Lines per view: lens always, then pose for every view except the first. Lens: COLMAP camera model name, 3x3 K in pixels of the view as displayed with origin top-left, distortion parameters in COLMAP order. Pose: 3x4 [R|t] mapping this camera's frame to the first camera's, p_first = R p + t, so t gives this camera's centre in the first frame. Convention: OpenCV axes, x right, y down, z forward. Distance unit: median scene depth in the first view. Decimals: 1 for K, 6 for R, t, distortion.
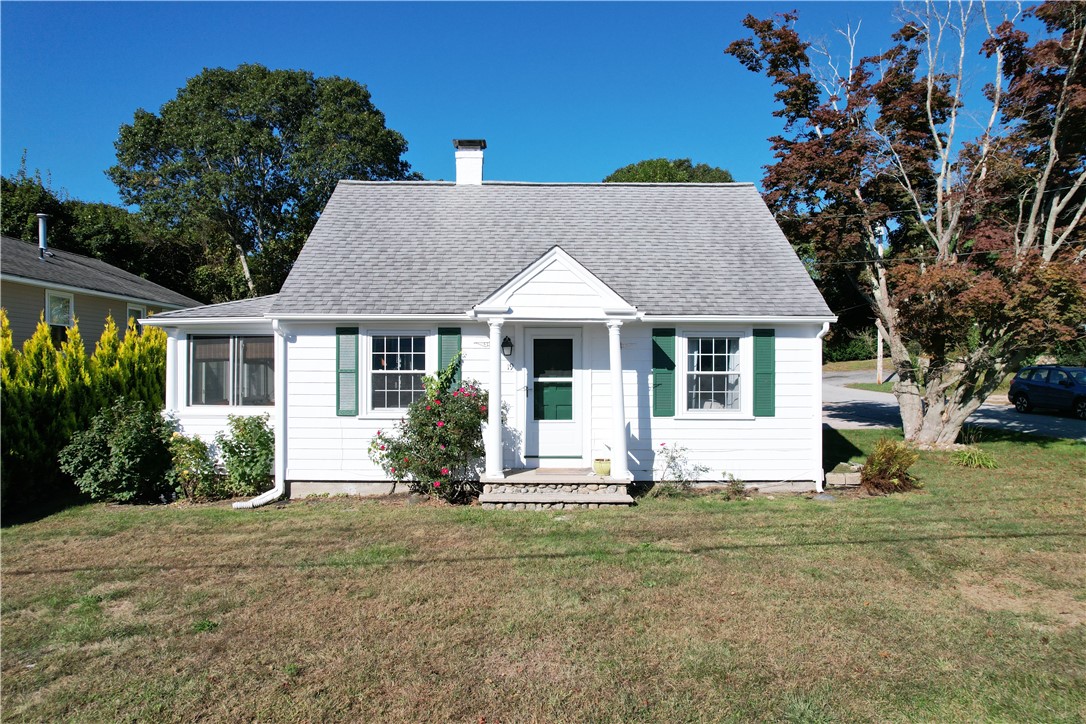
lens RADIAL K [[697.1, 0, 546.0], [0, 697.1, 364.9], [0, 0, 1]] dist [-0.068491, 0.059074]
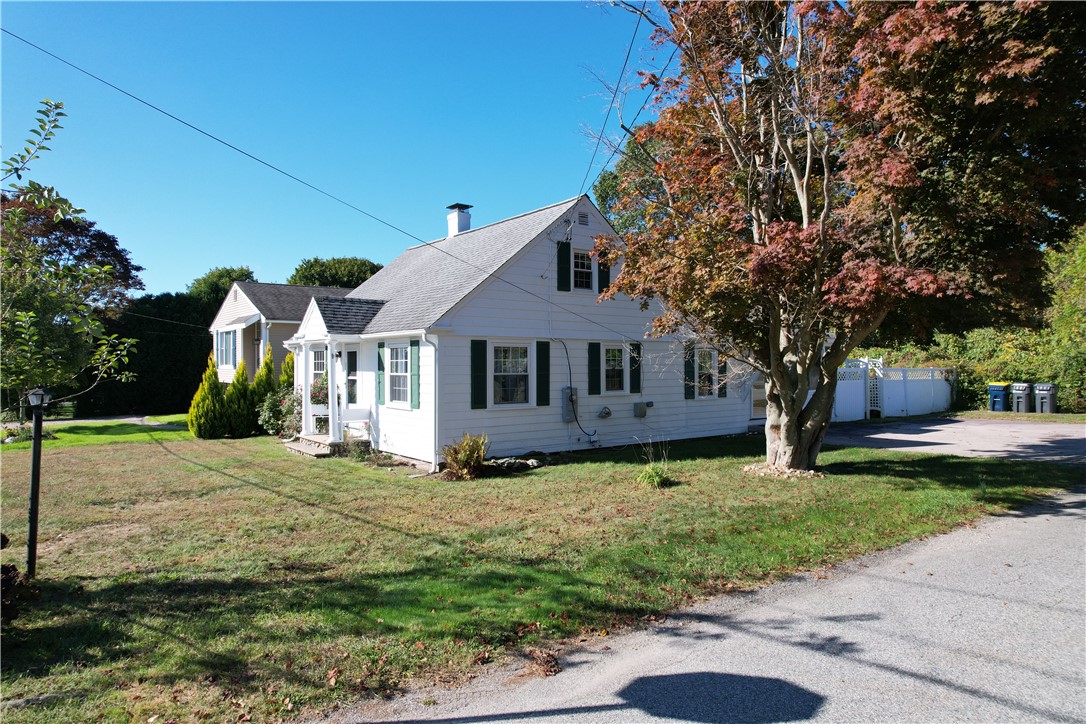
lens RADIAL K [[697.1, 0, 543.7], [0, 697.1, 362.5], [0, 0, 1]] dist [-0.068491, 0.059074]
pose [[0.586281, -0.005637, -0.810088, 1.498428], [0.005360, 0.999981, -0.003080, -0.005423], [0.810090, -0.002536, 0.586300, 0.442292]]
